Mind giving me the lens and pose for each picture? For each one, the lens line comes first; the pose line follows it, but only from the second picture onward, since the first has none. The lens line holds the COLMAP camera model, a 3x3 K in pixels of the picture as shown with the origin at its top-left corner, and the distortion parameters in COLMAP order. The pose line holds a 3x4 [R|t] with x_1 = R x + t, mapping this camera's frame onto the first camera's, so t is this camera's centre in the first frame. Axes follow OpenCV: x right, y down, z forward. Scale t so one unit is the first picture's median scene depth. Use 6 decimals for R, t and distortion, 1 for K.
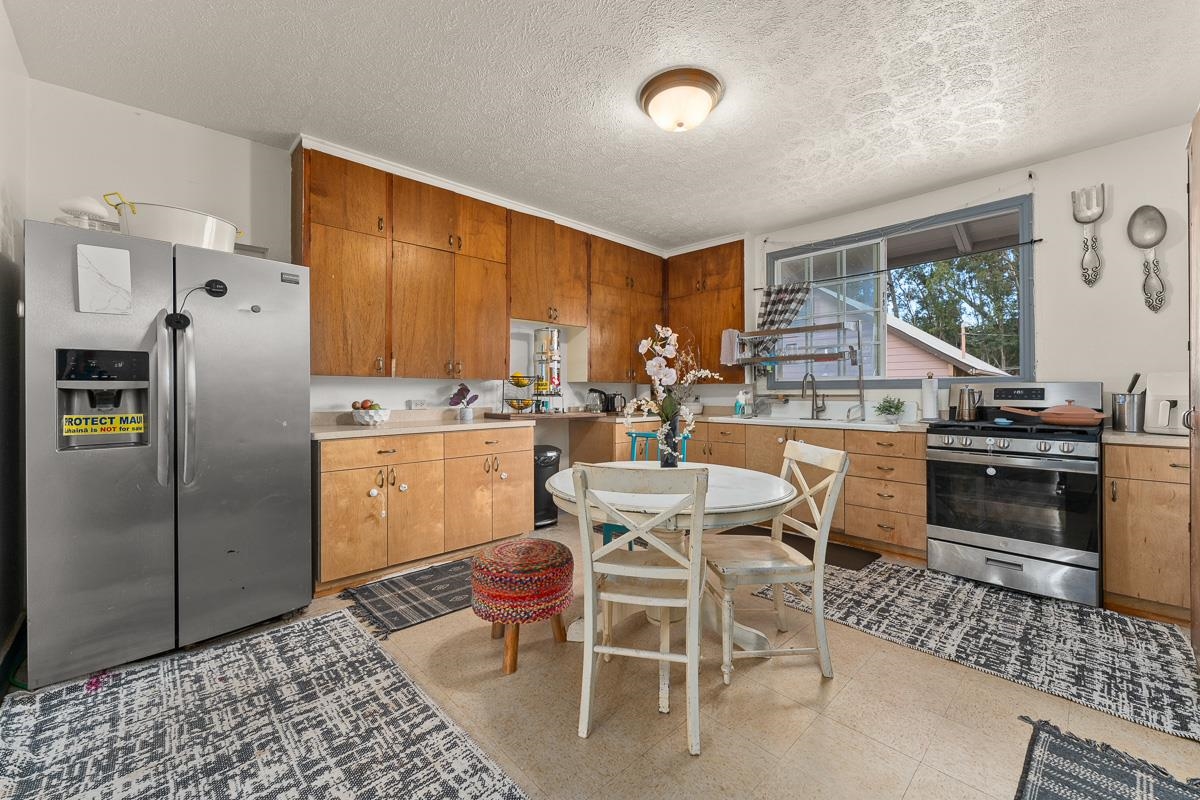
lens RADIAL K [[485.0, 0, 600.0], [0, 485.0, 400.0], [0, 0, 1]] dist [0.000914, -0.000114]
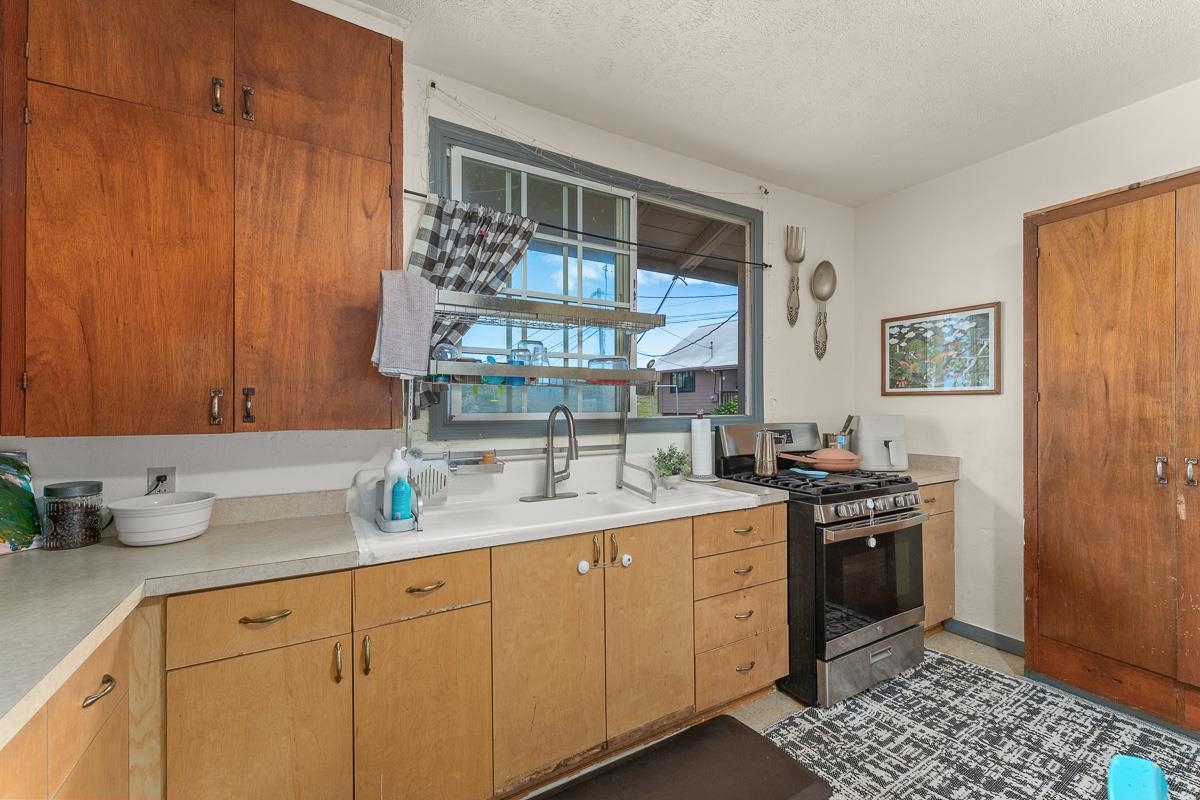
lens RADIAL K [[485.0, 0, 600.0], [0, 485.0, 400.0], [0, 0, 1]] dist [0.000914, -0.000114]
pose [[0.217558, 0.009630, 0.976000, -0.046758], [0.016550, 0.999771, -0.013554, -0.069734], [-0.975907, 0.019102, 0.217348, 1.105565]]
